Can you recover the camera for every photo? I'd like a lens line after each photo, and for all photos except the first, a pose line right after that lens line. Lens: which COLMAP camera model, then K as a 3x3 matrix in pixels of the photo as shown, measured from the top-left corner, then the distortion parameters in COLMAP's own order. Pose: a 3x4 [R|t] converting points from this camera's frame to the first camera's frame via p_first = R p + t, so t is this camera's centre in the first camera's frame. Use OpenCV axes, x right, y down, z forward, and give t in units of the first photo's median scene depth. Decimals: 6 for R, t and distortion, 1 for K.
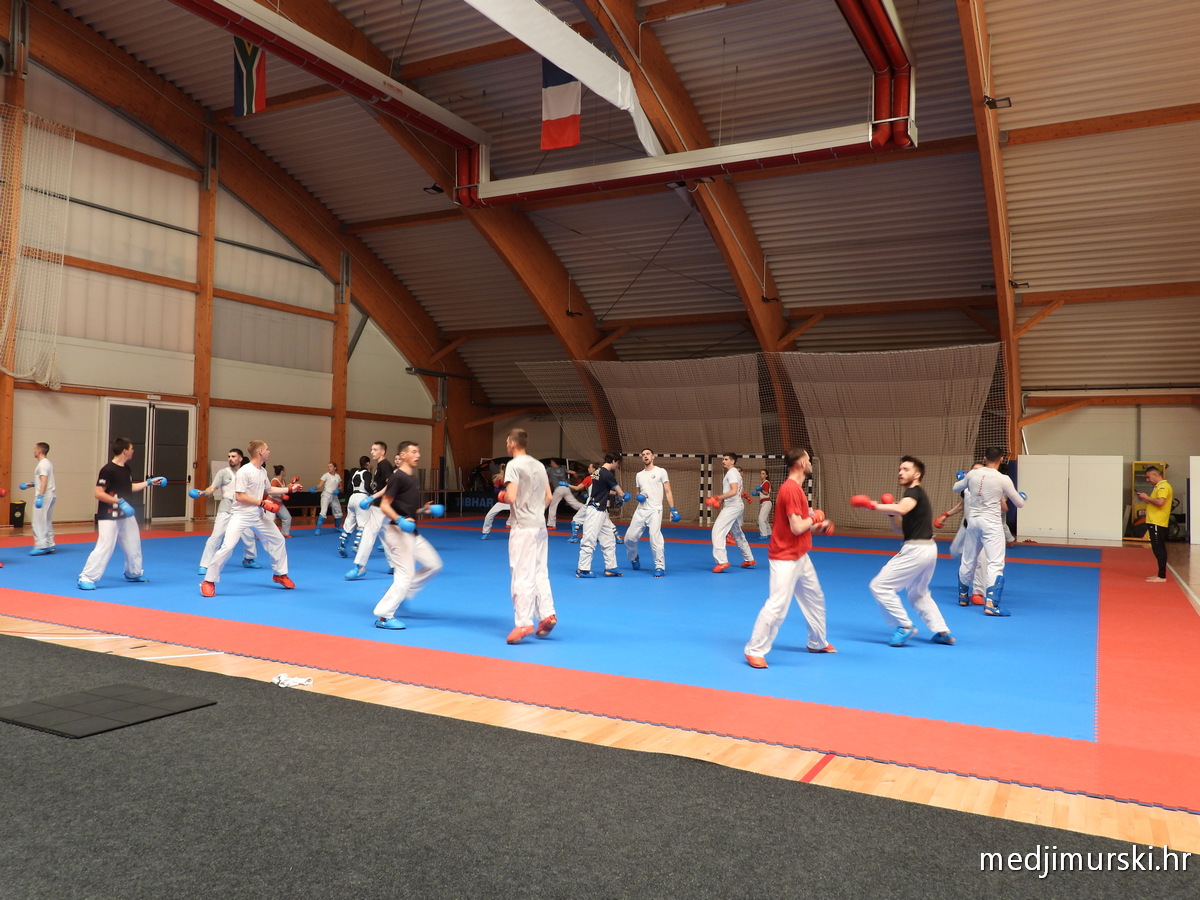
lens RADIAL K [[928.2, 0, 603.5], [0, 928.2, 450.1], [0, 0, 1]] dist [-0.012412, 0.002688]
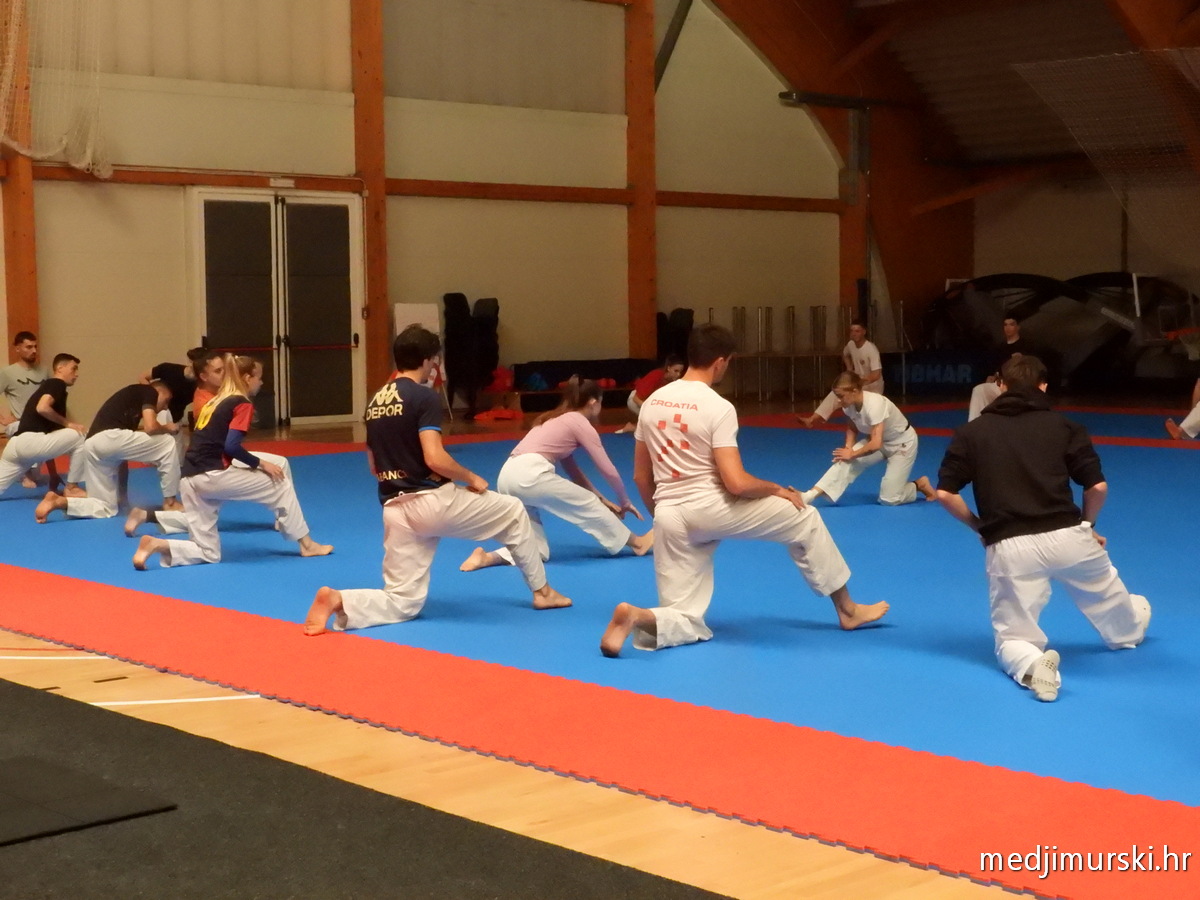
lens RADIAL K [[1932.5, 0, 604.4], [0, 1932.5, 444.4], [0, 0, 1]] dist [-0.000514, 0.000000]
pose [[0.945790, -0.009217, -0.324647, 0.026375], [0.039057, 0.995571, 0.085520, 0.002286], [0.322420, -0.093563, 0.941961, 0.033733]]
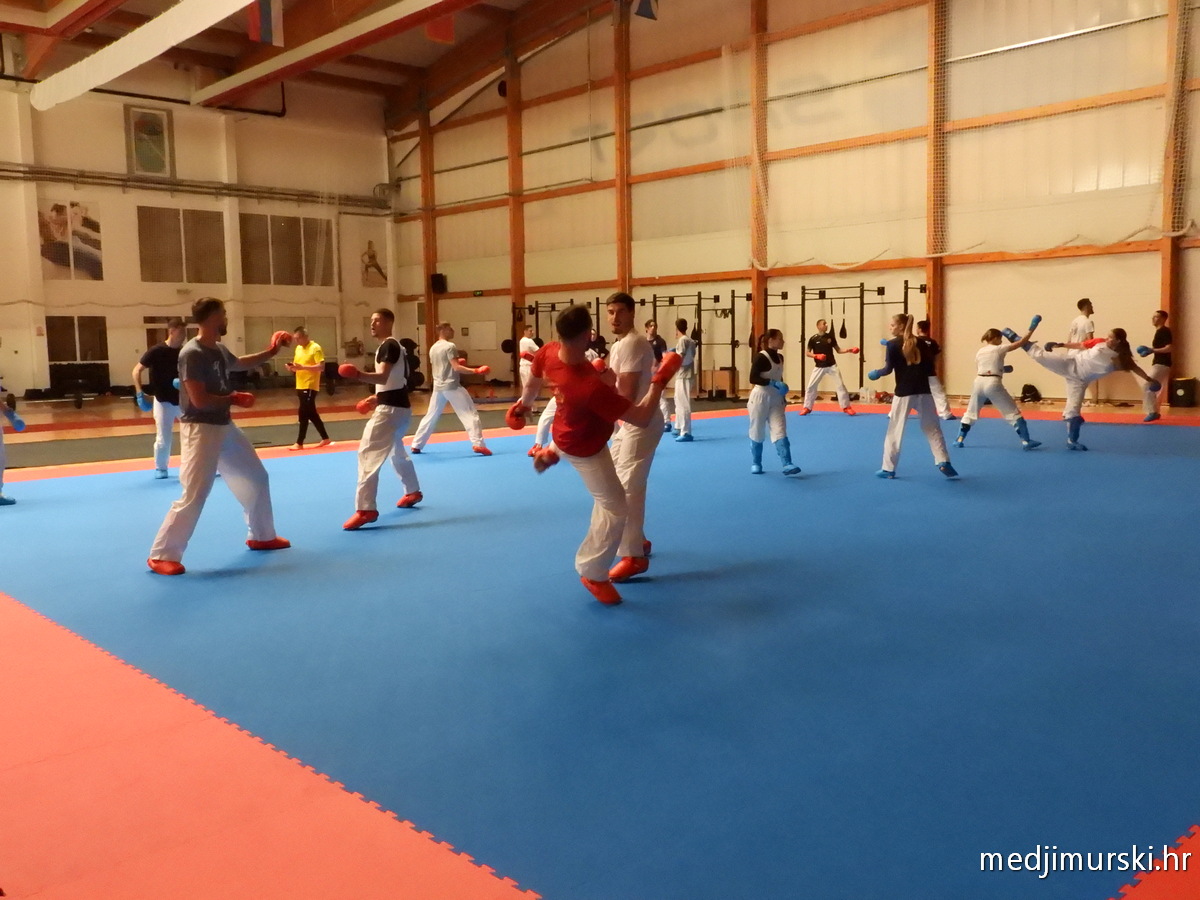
lens RADIAL K [[1082.4, 0, 598.8], [0, 1082.4, 451.4], [0, 0, 1]] dist [-0.001371, -0.008119]
pose [[-0.326403, 0.079382, -0.941892, 0.418669], [0.031565, 0.996827, 0.073073, 0.025921], [0.944704, -0.005879, -0.327873, 0.645907]]
